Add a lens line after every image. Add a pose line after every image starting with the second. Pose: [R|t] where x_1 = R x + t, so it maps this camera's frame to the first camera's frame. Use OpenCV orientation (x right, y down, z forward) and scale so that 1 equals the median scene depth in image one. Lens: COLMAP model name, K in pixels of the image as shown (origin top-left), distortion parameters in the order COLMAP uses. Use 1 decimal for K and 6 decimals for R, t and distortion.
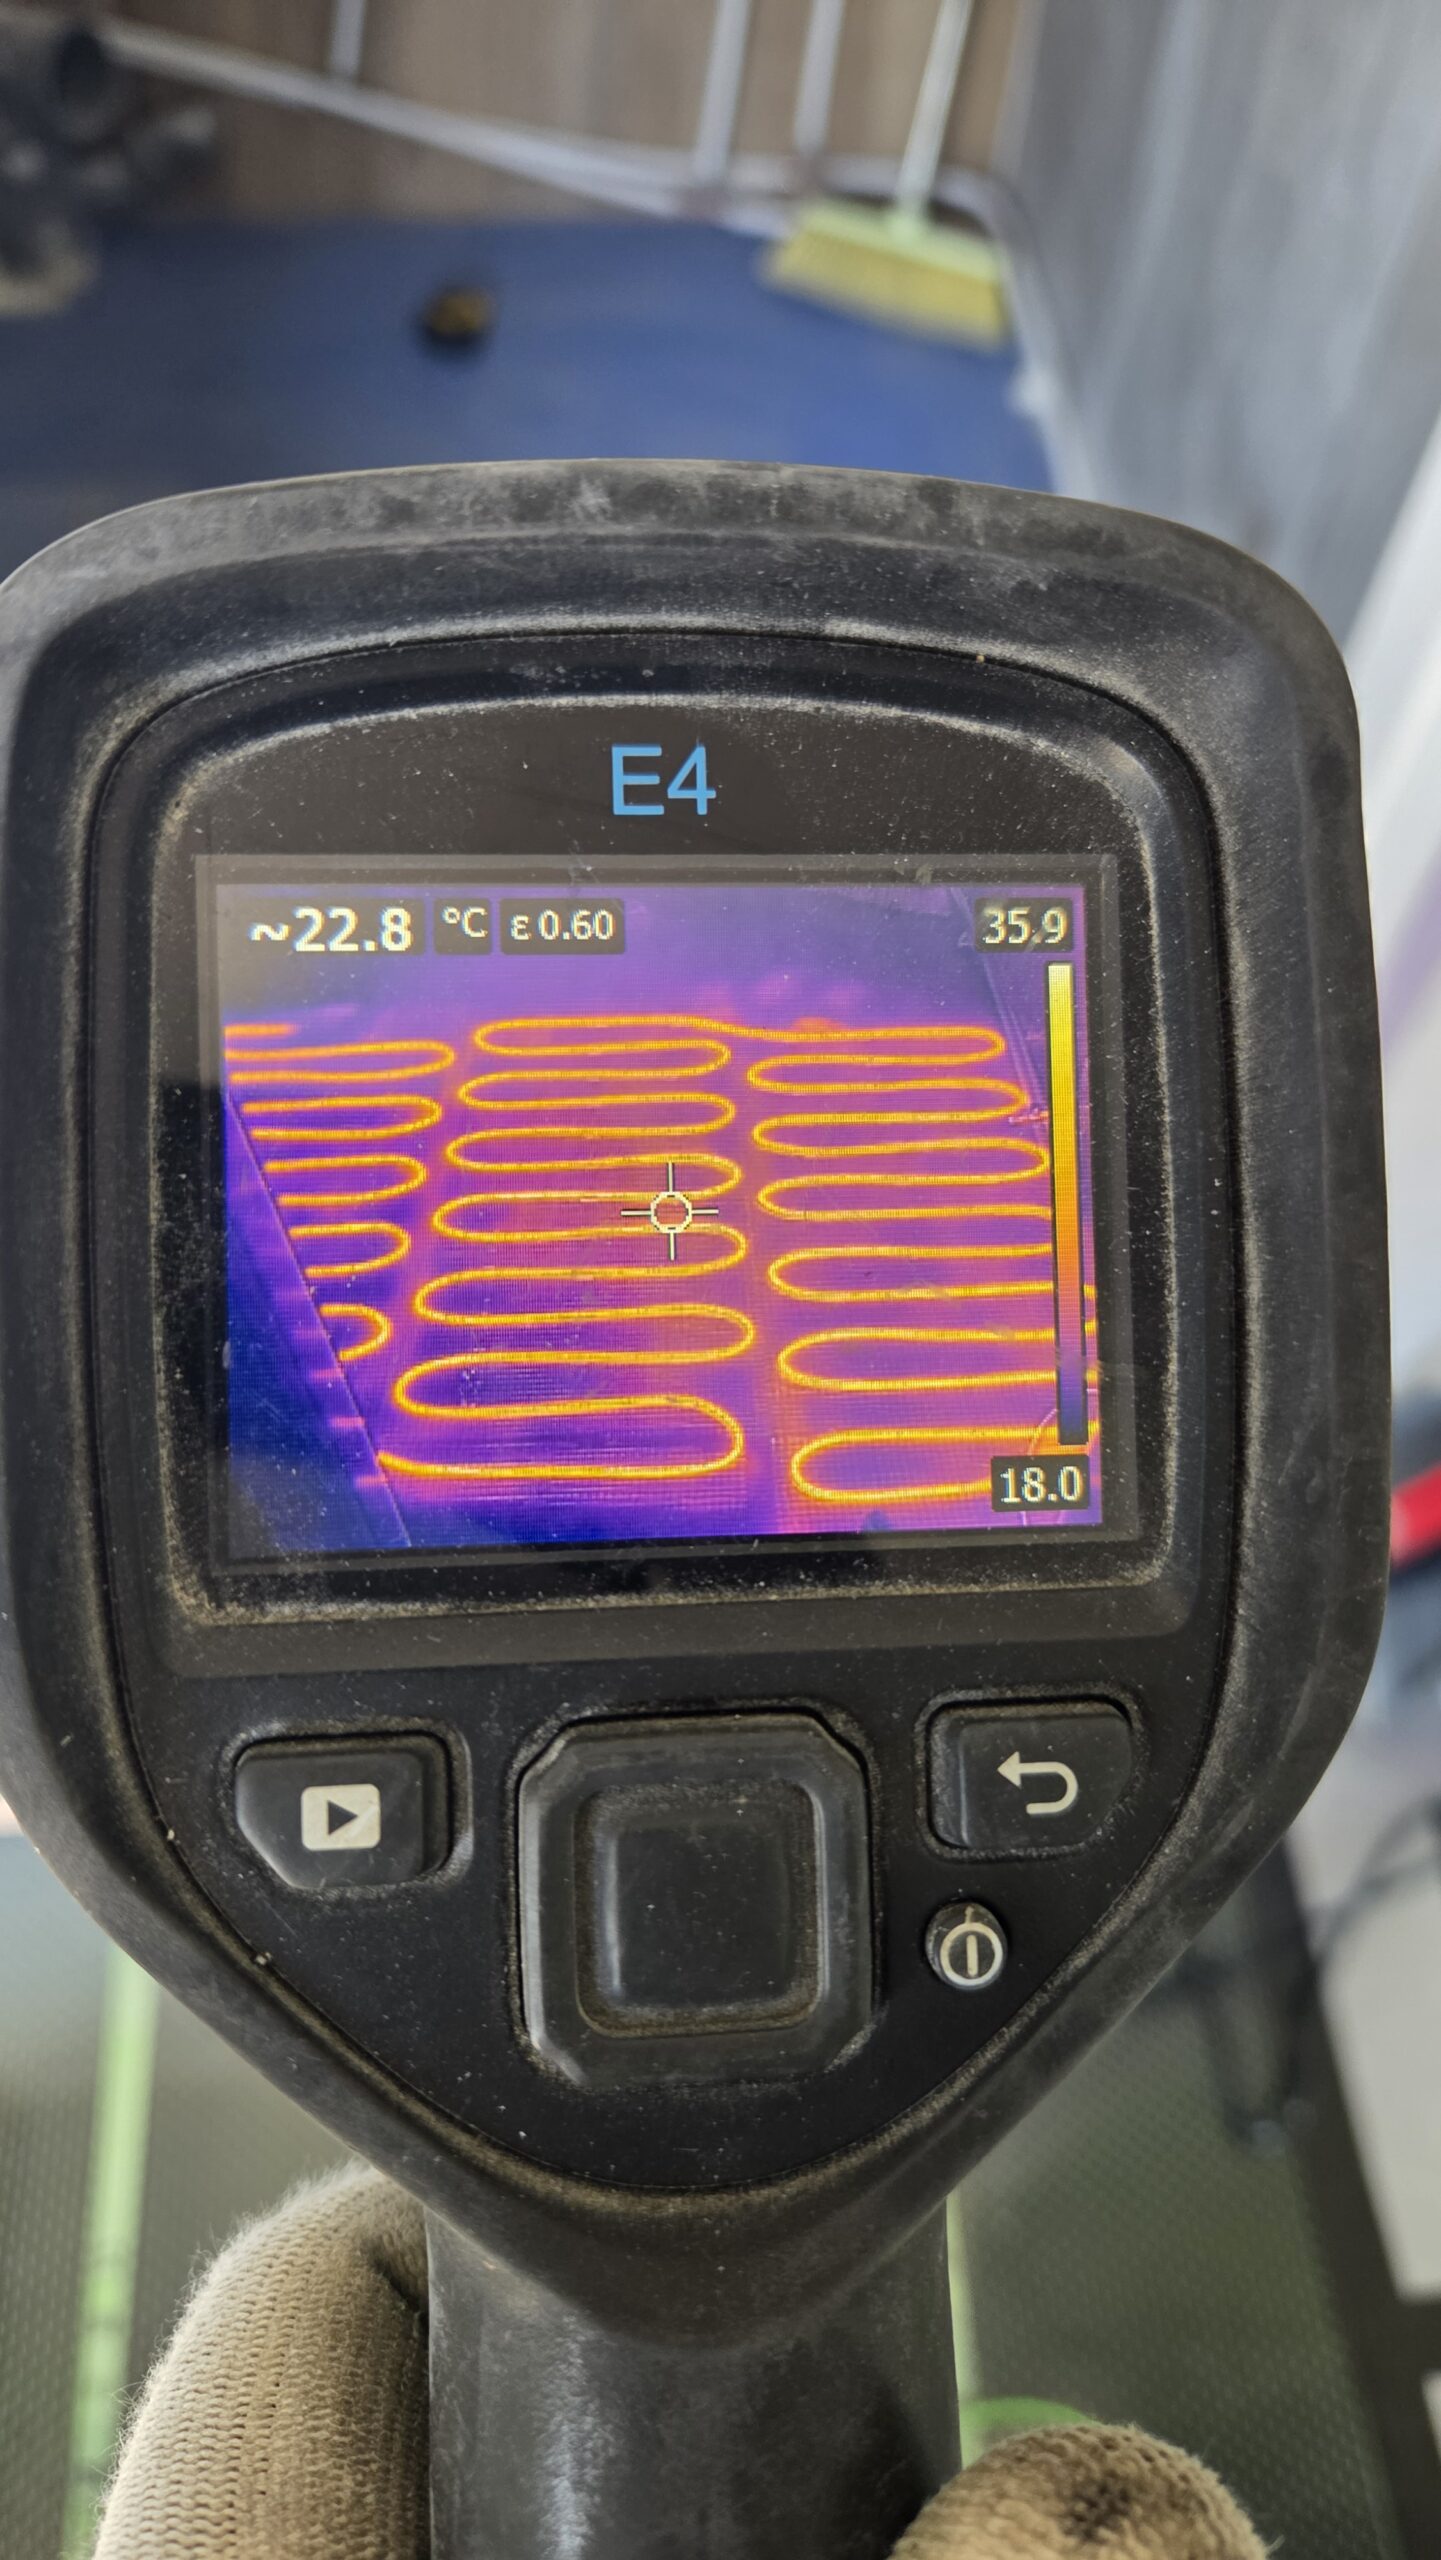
lens RADIAL K [[1947.9, 0, 722.1], [0, 1947.9, 1359.5], [0, 0, 1]] dist [0.001153, -0.090974]
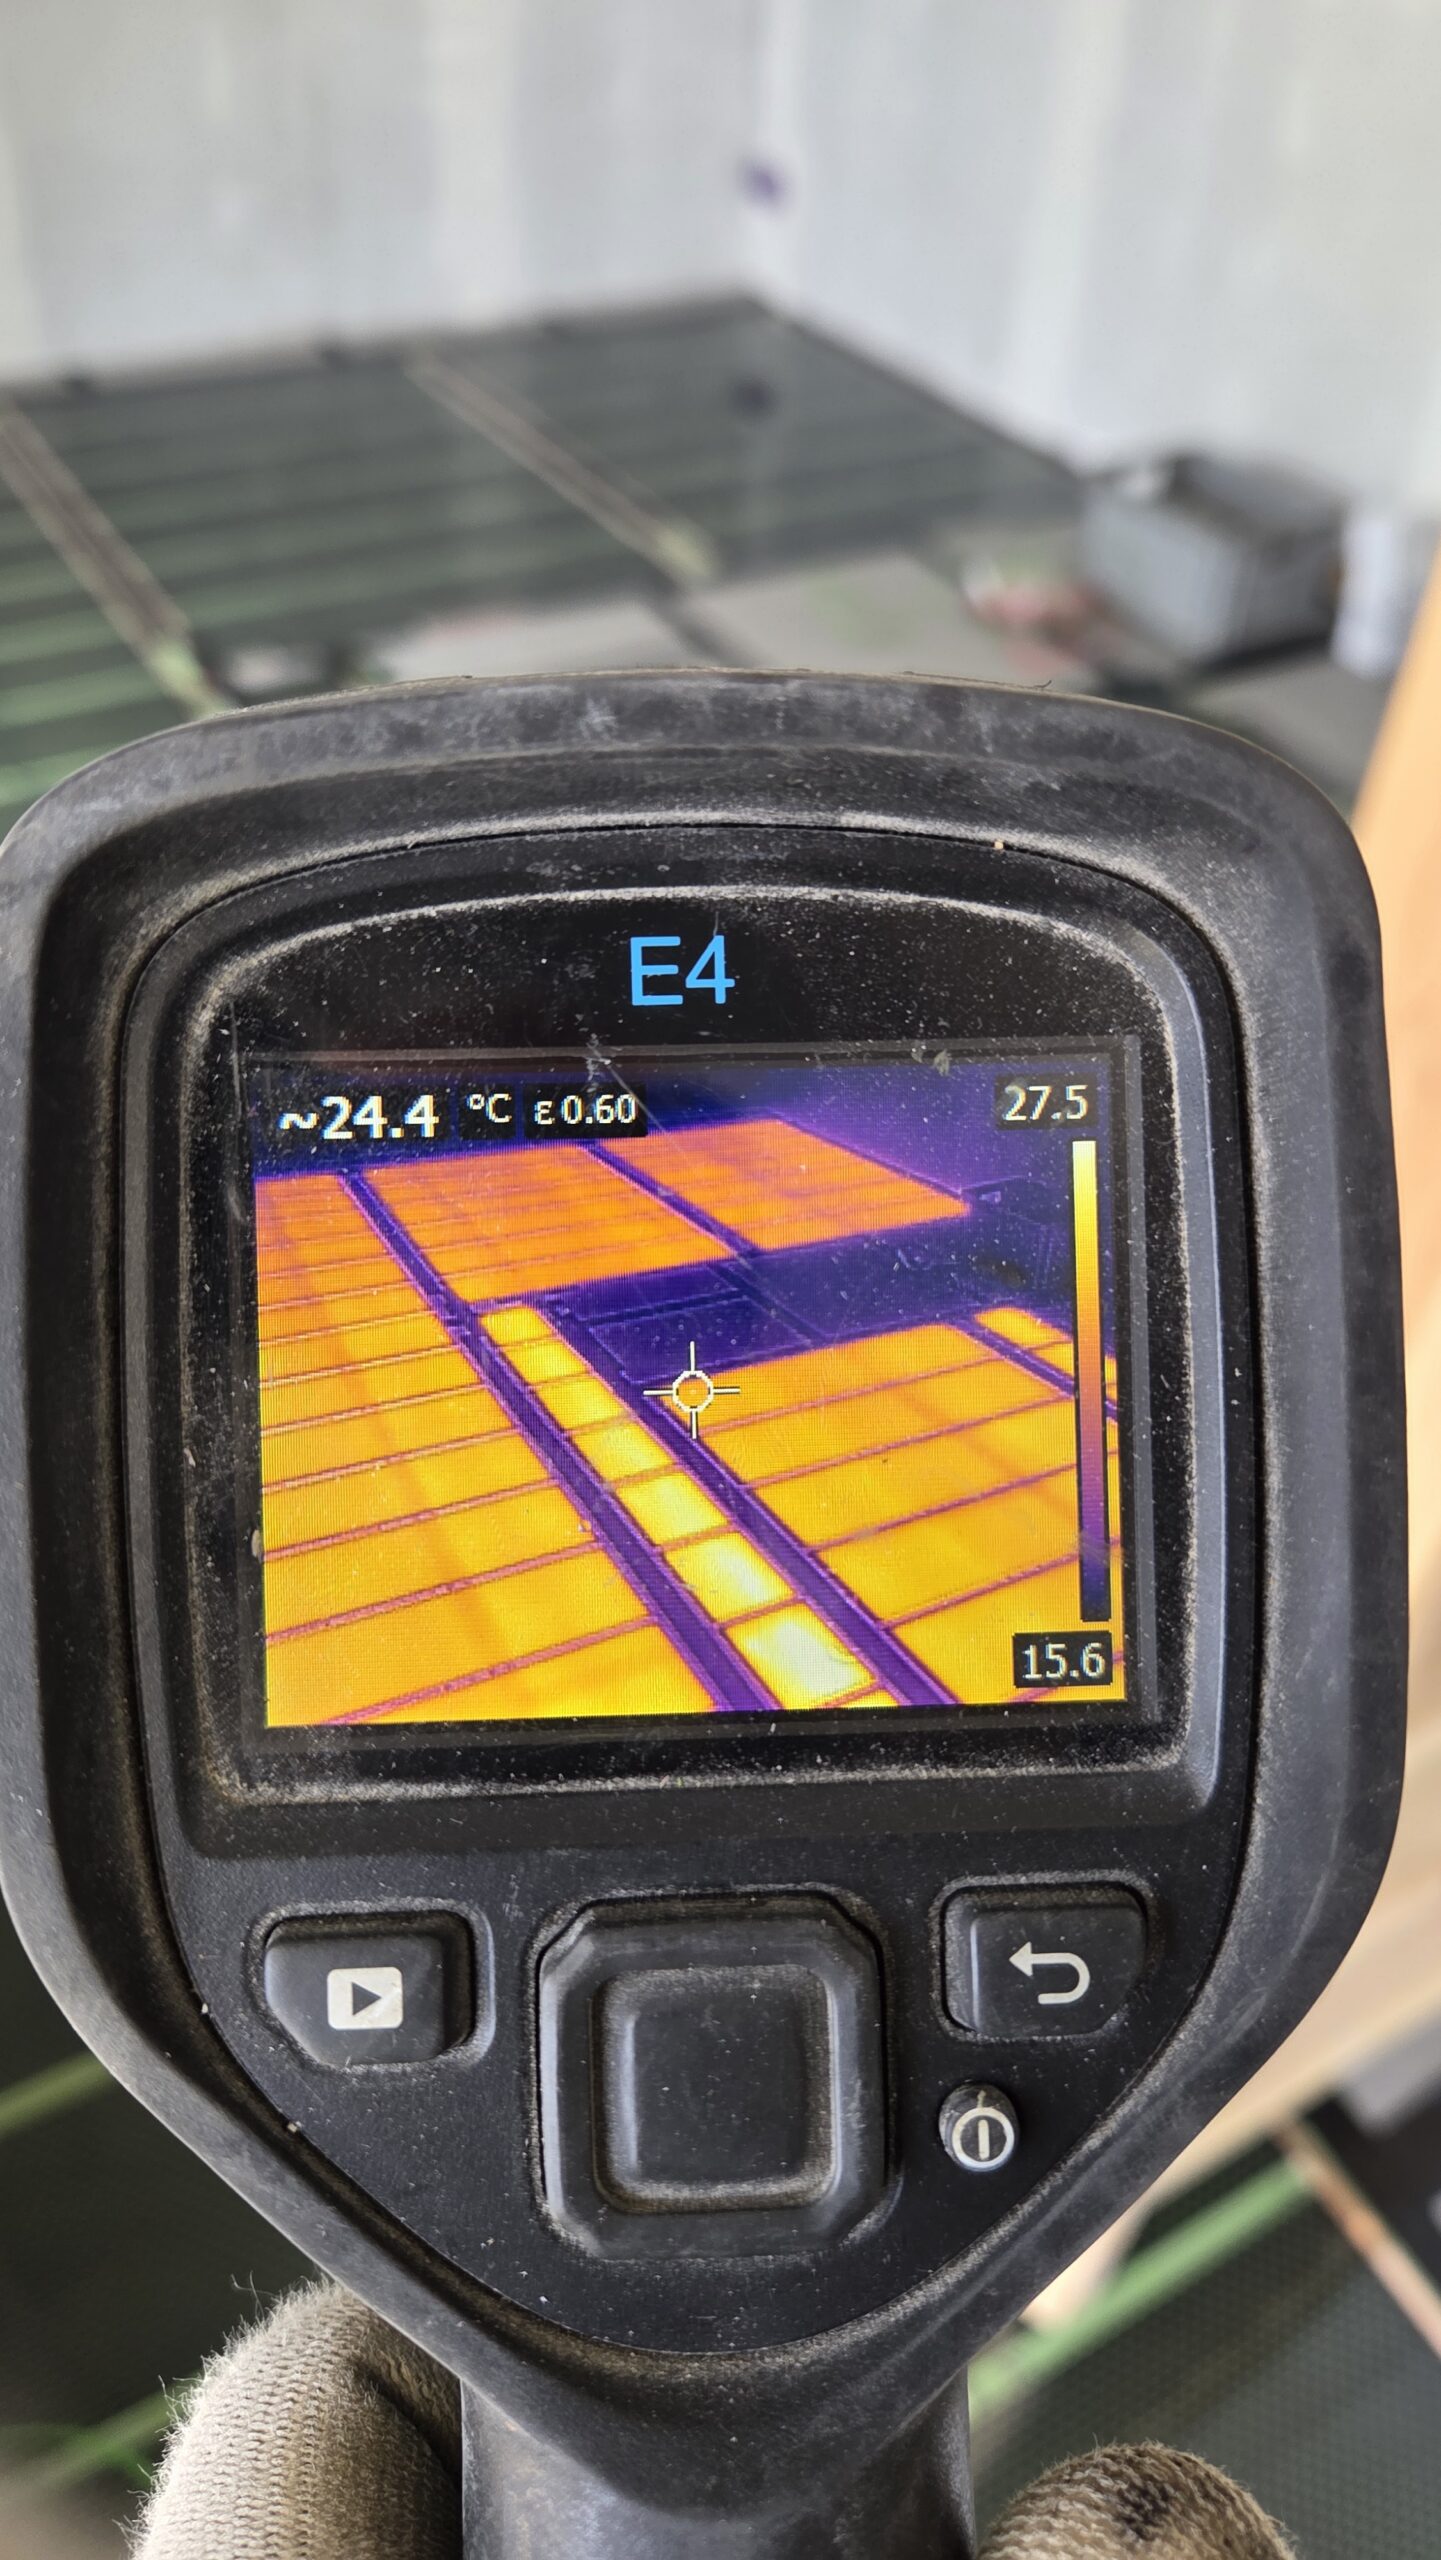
lens RADIAL K [[1947.9, 0, 722.1], [0, 1947.9, 1359.5], [0, 0, 1]] dist [0.001153, -0.090974]
pose [[0.997994, 0.001190, -0.063299, 0.056210], [0.000439, 0.999669, 0.025721, -0.126161], [0.063308, -0.025697, 0.997663, -0.007412]]
